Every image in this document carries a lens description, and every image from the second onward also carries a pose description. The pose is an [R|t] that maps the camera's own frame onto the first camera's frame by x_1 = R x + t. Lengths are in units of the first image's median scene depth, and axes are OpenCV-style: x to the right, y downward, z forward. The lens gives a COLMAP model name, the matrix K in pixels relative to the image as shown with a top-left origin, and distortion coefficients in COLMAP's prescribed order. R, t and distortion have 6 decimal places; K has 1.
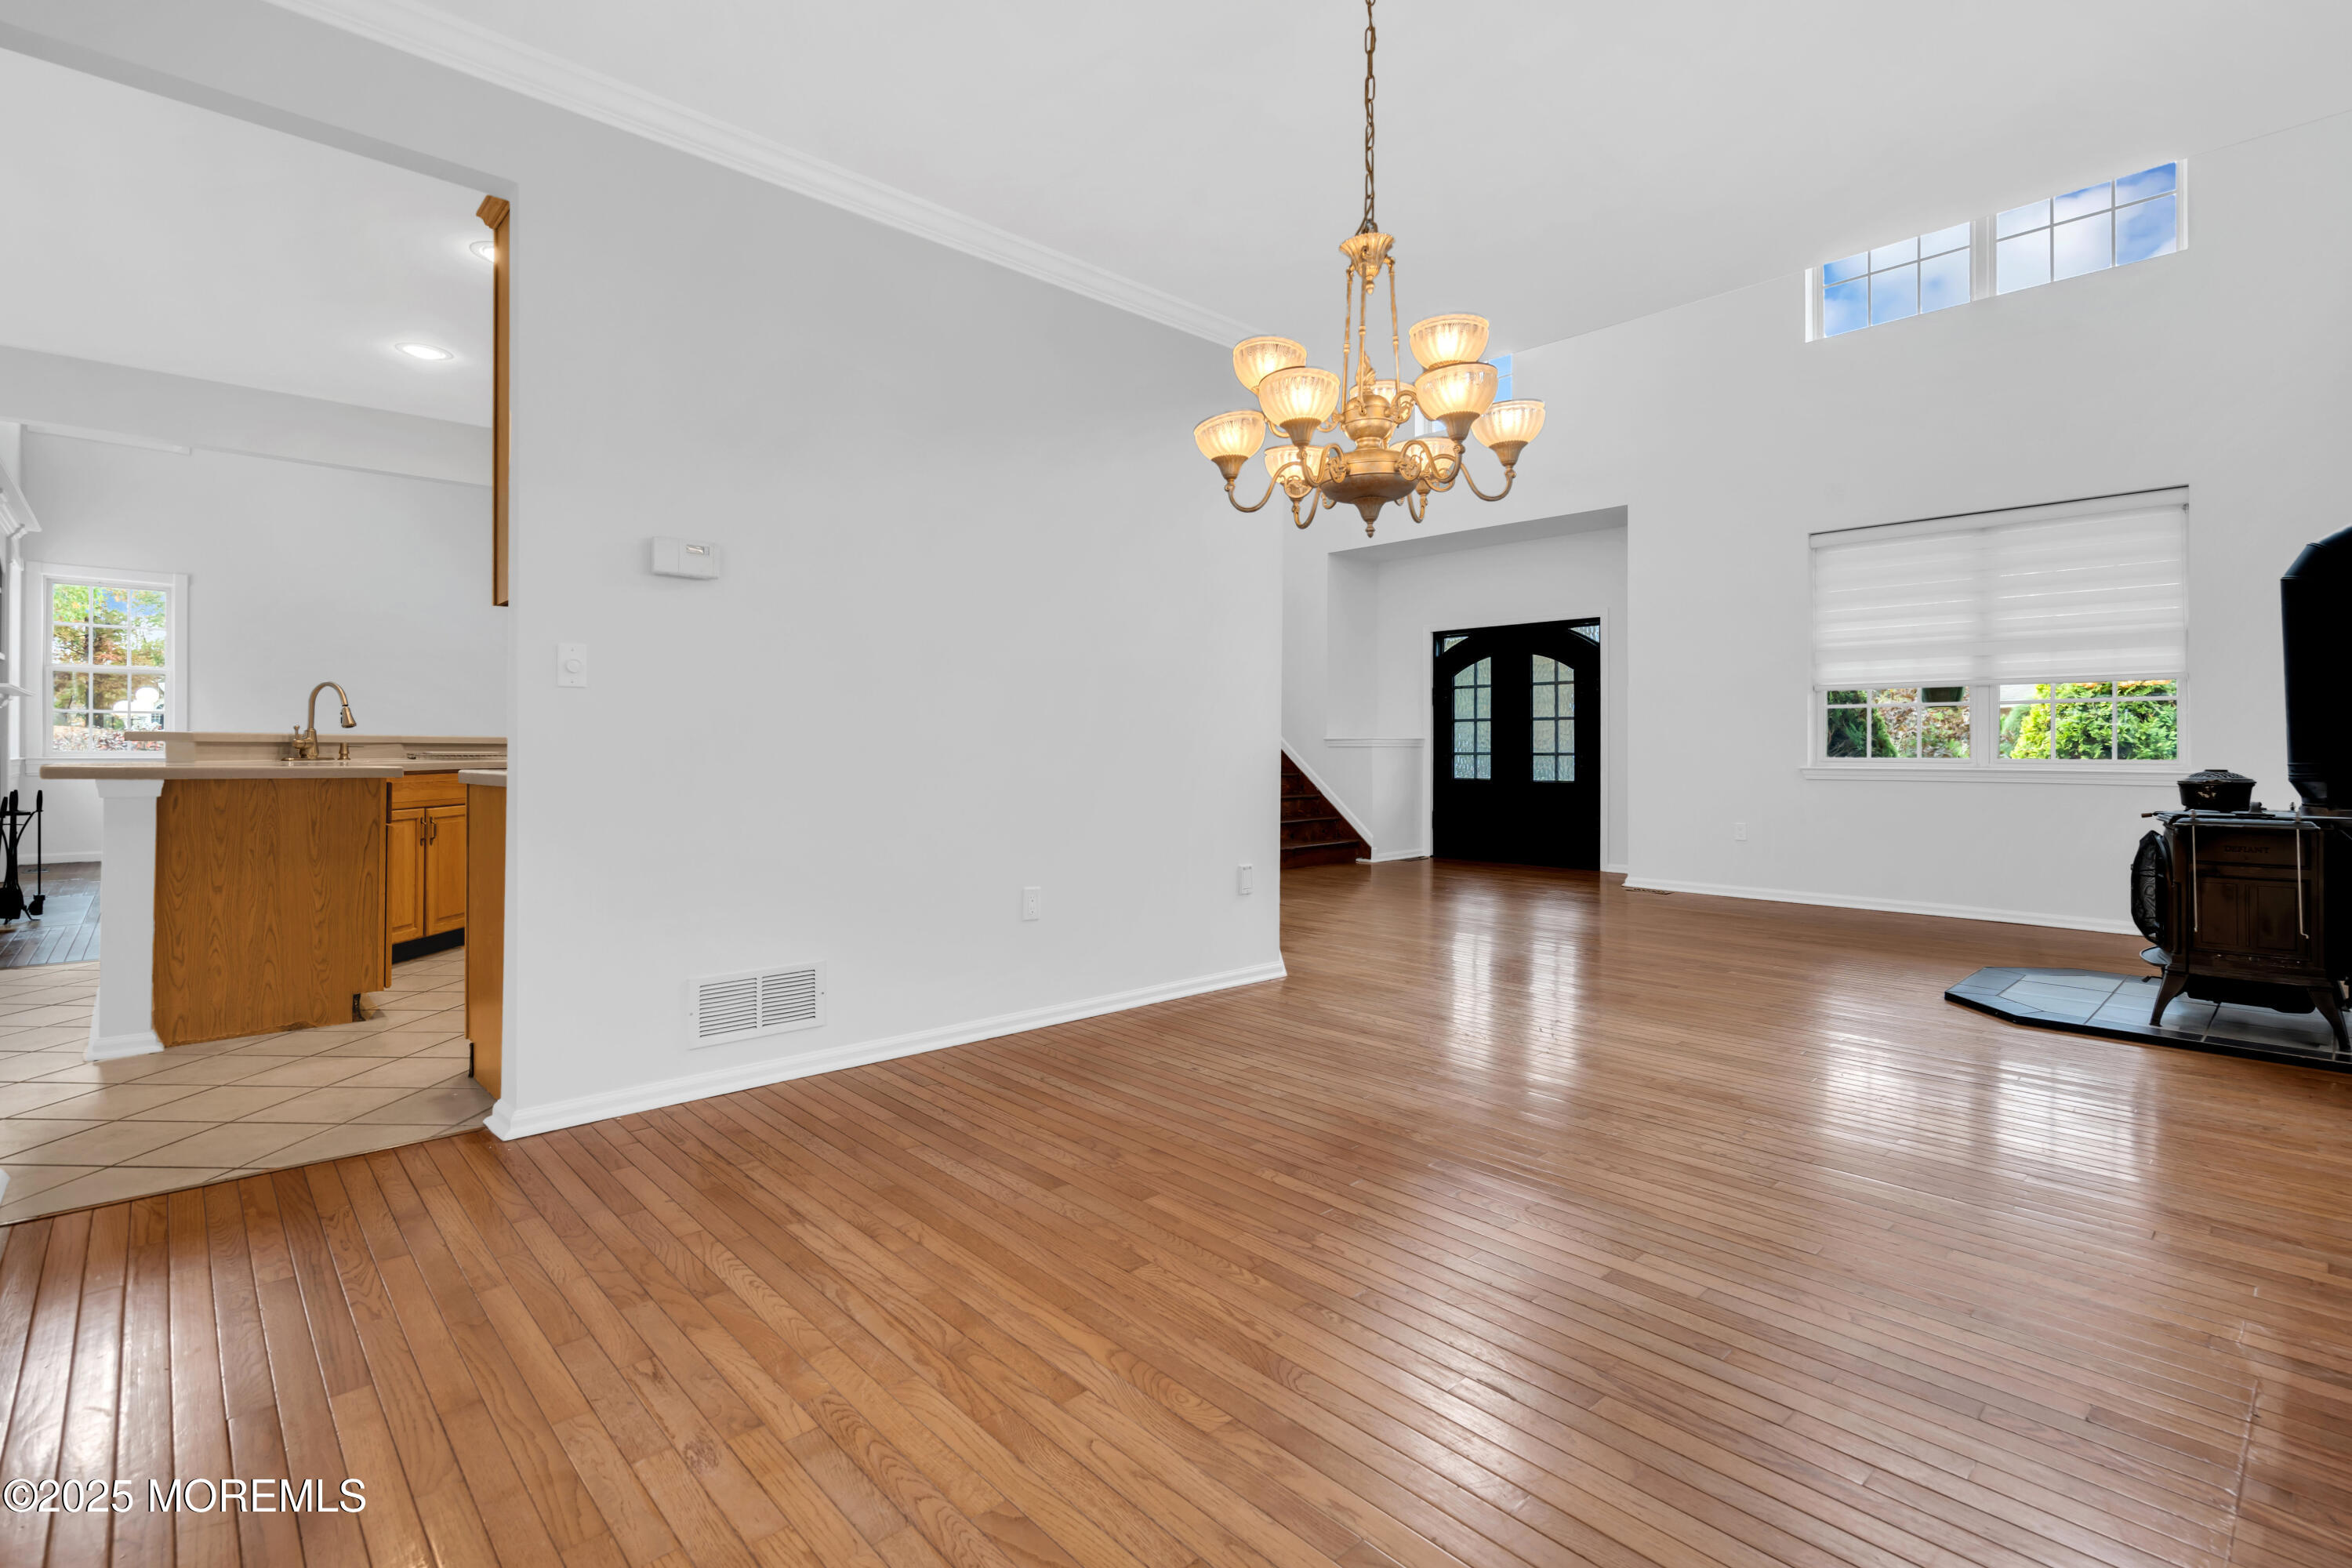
lens RADIAL K [[1095.7, 0, 1179.7], [0, 1095.7, 724.7], [0, 0, 1]] dist [0.000633, 0.000335]
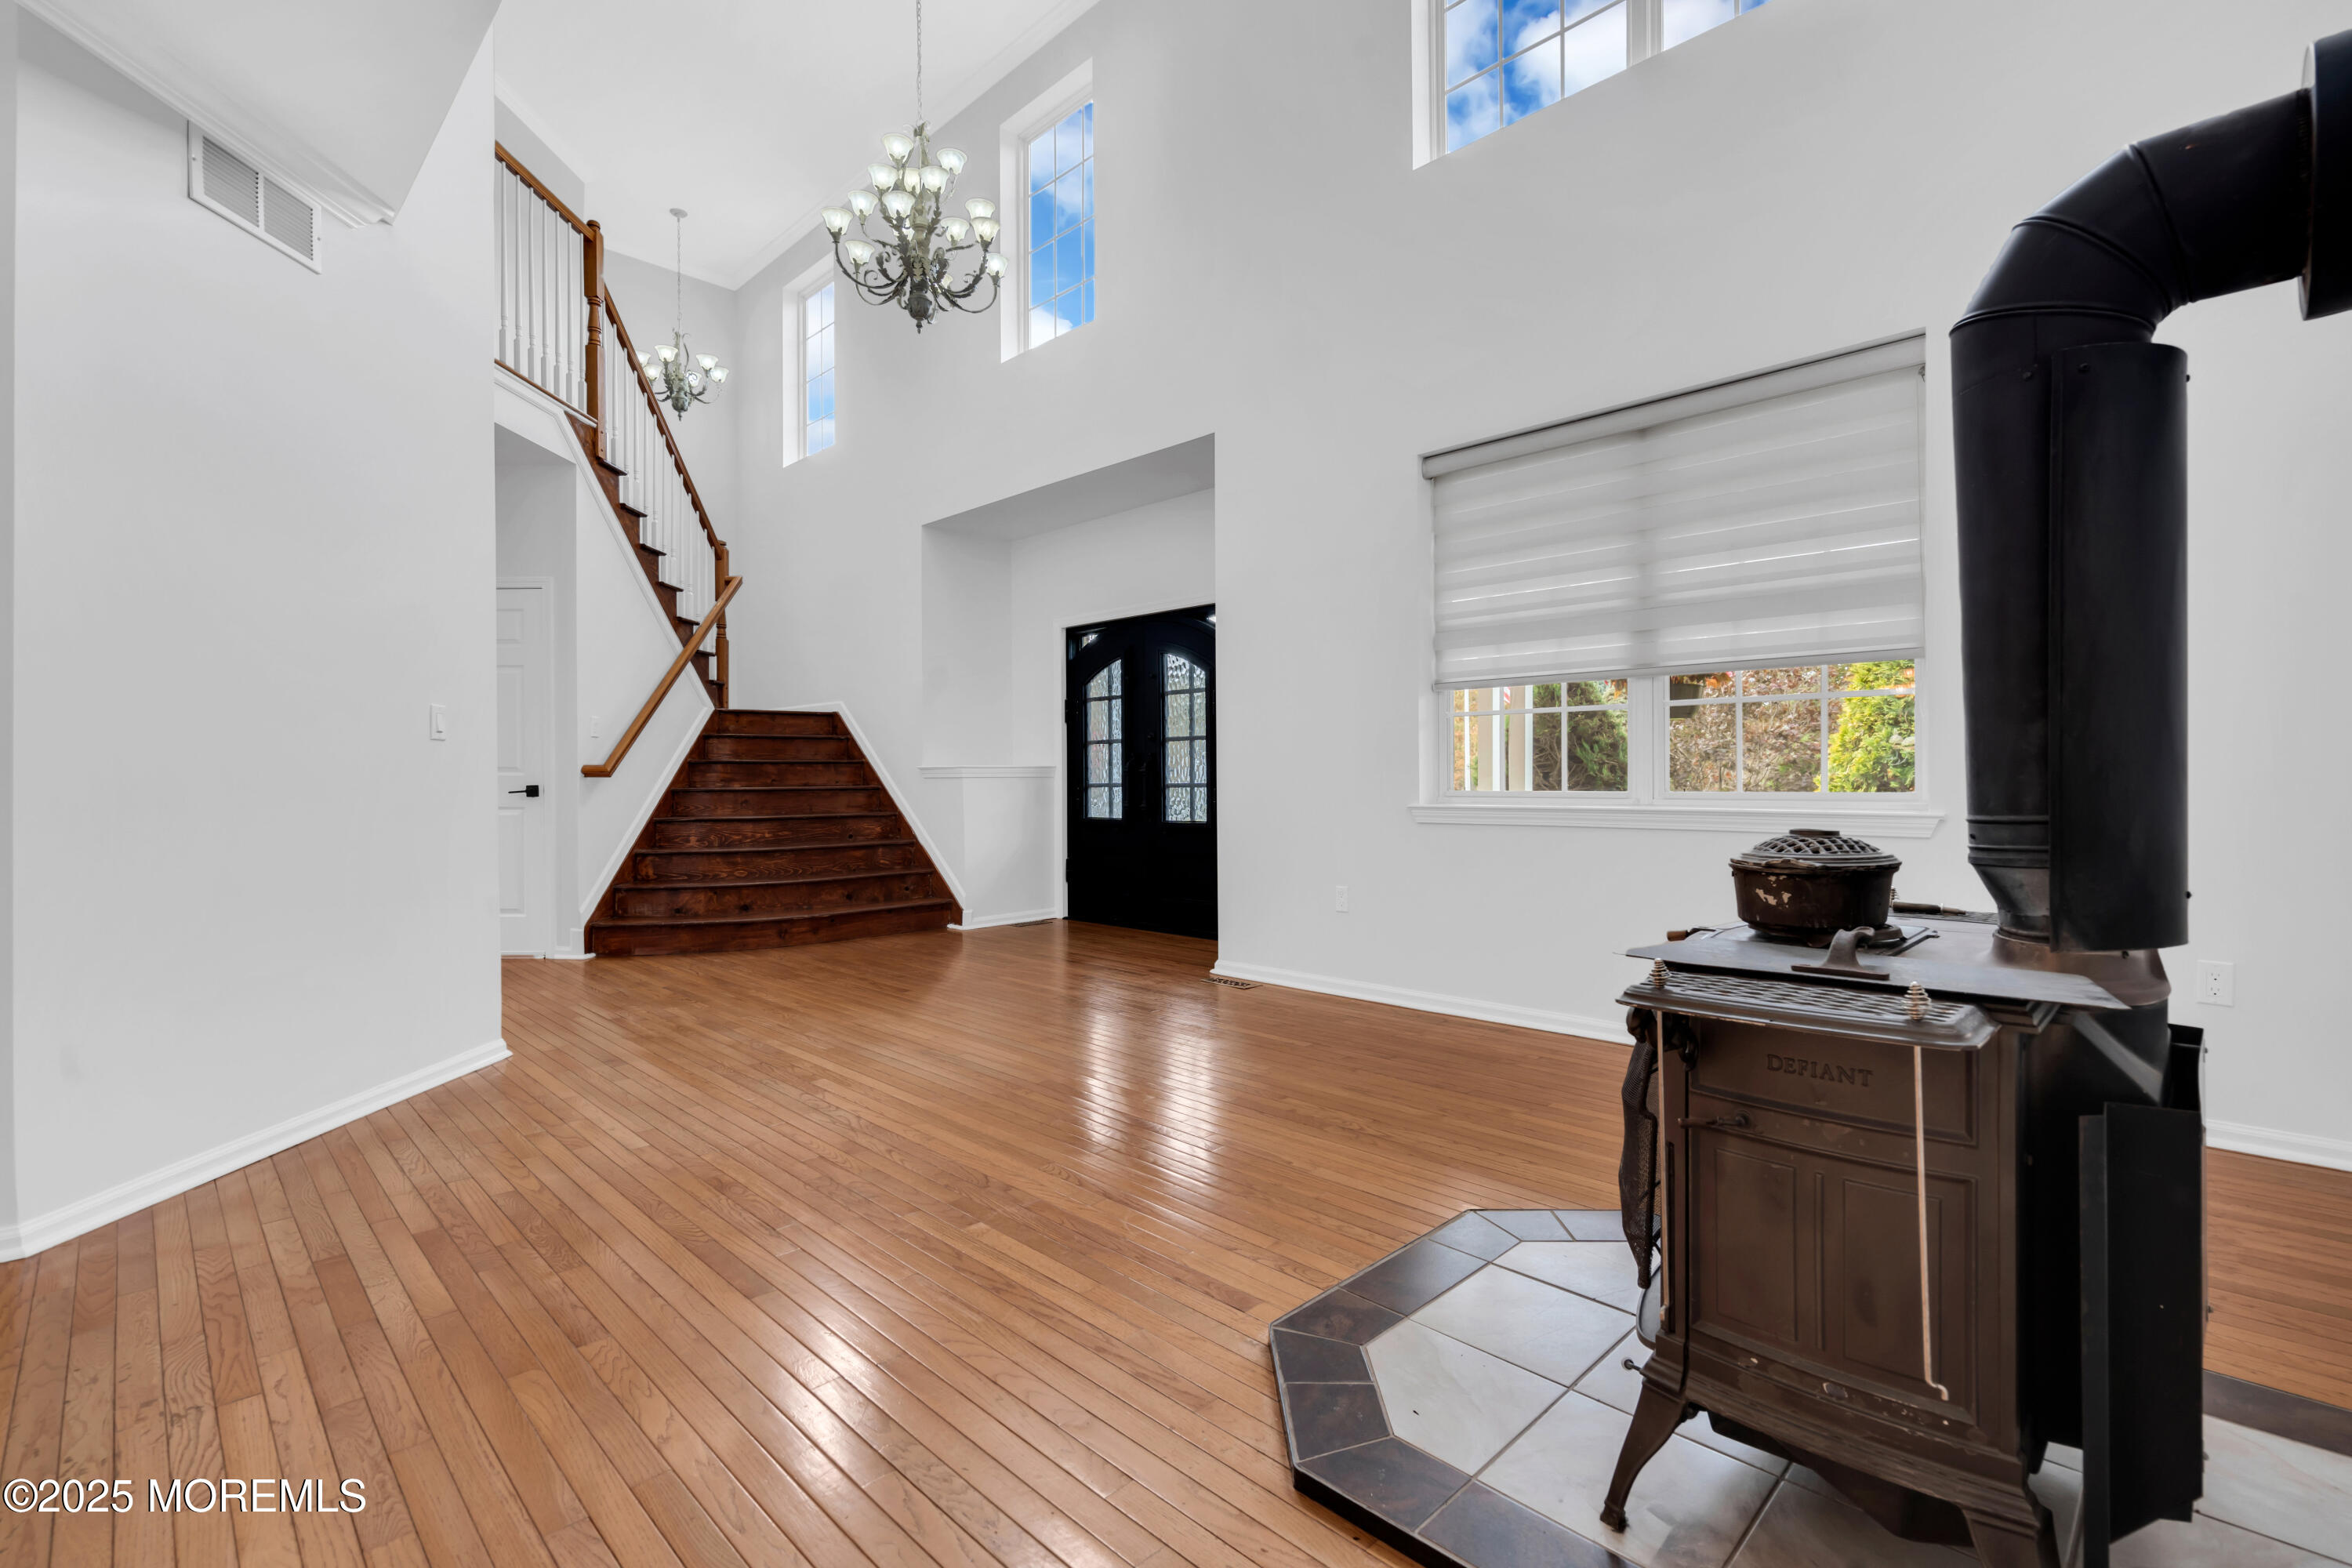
lens RADIAL K [[1056.9, 0, 1168.4], [0, 1056.9, 775.9], [0, 0, 1]] dist [-0.001716, -0.000139]
pose [[0.999596, -0.007621, 0.027375, 0.297929], [0.007047, 0.999755, 0.021002, 0.004548], [-0.027528, -0.020801, 0.999405, 0.264498]]
